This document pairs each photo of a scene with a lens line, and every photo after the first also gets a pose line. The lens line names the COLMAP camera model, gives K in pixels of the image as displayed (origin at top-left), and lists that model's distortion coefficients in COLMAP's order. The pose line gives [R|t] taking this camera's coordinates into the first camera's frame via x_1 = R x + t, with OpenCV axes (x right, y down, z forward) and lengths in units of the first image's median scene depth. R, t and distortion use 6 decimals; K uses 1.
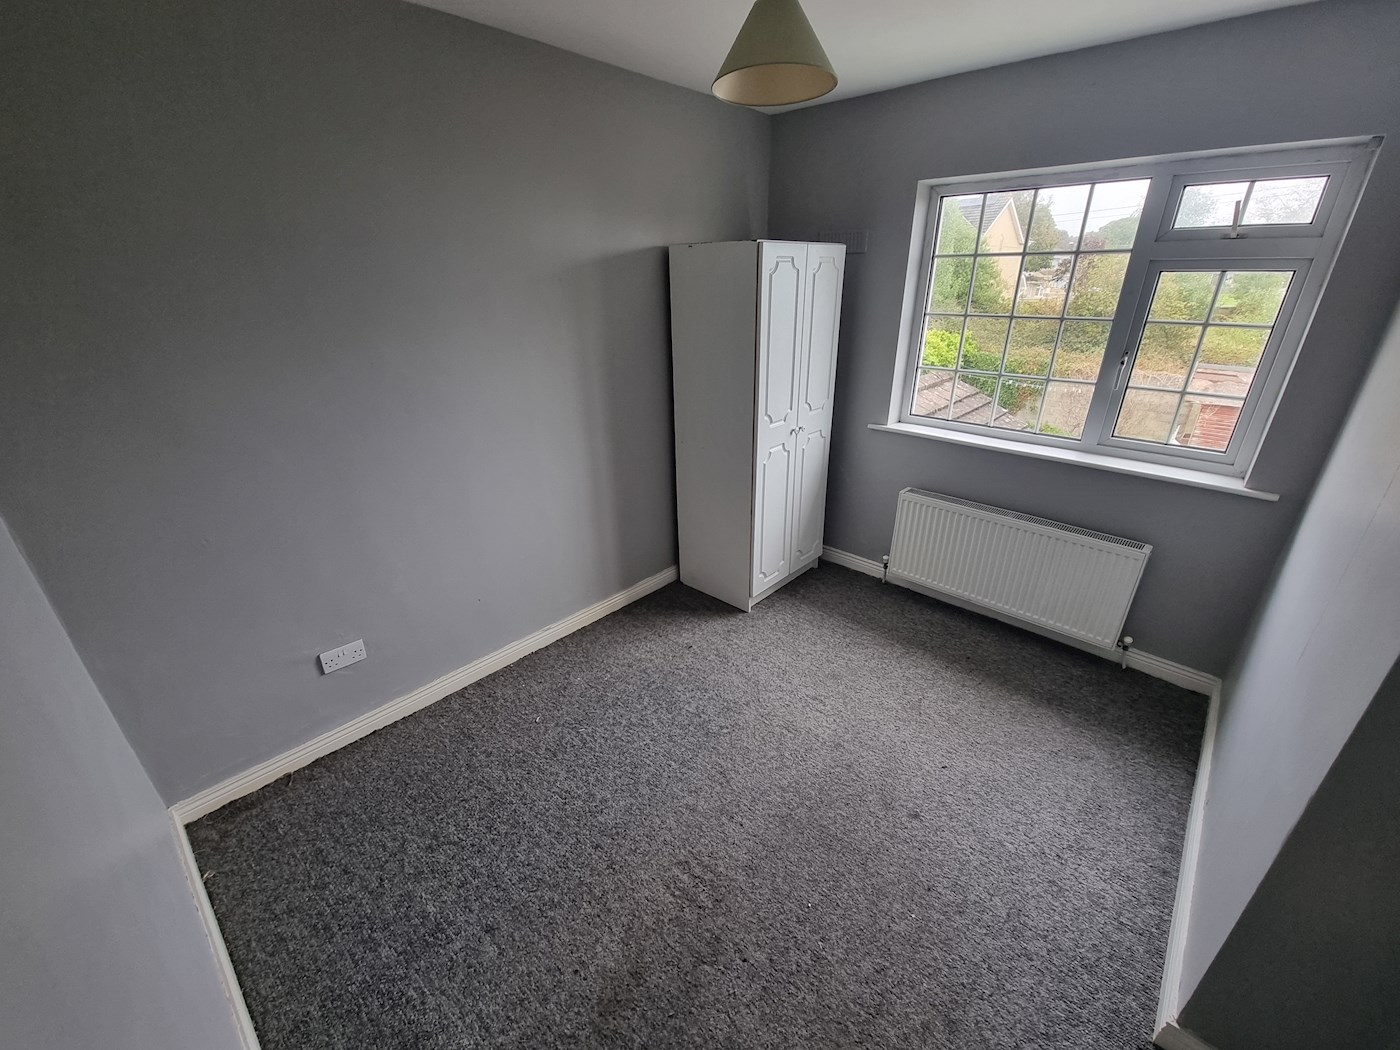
lens RADIAL K [[581.8, 0, 704.2], [0, 581.8, 541.8], [0, 0, 1]] dist [0.001173, -0.000152]
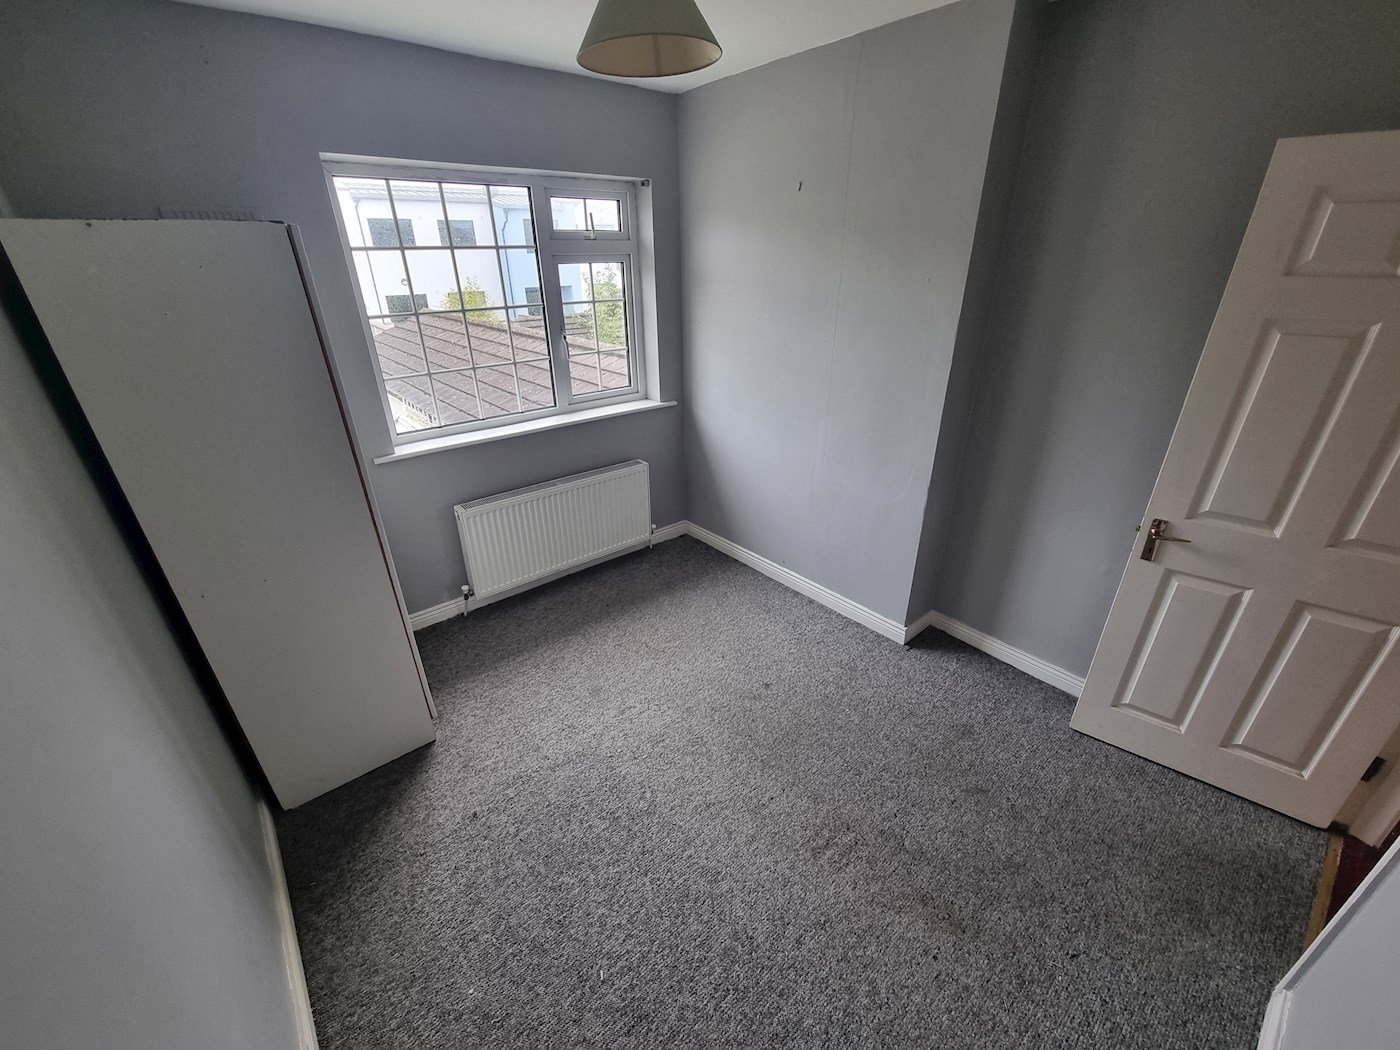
lens RADIAL K [[581.0, 0, 701.0], [0, 581.0, 541.8], [0, 0, 1]] dist [-0.001180, 0.000039]
pose [[0.122916, -0.440517, 0.889290, -0.526568], [0.424950, 0.833141, 0.353968, -0.251524], [-0.896833, 0.334396, 0.289604, 0.508896]]
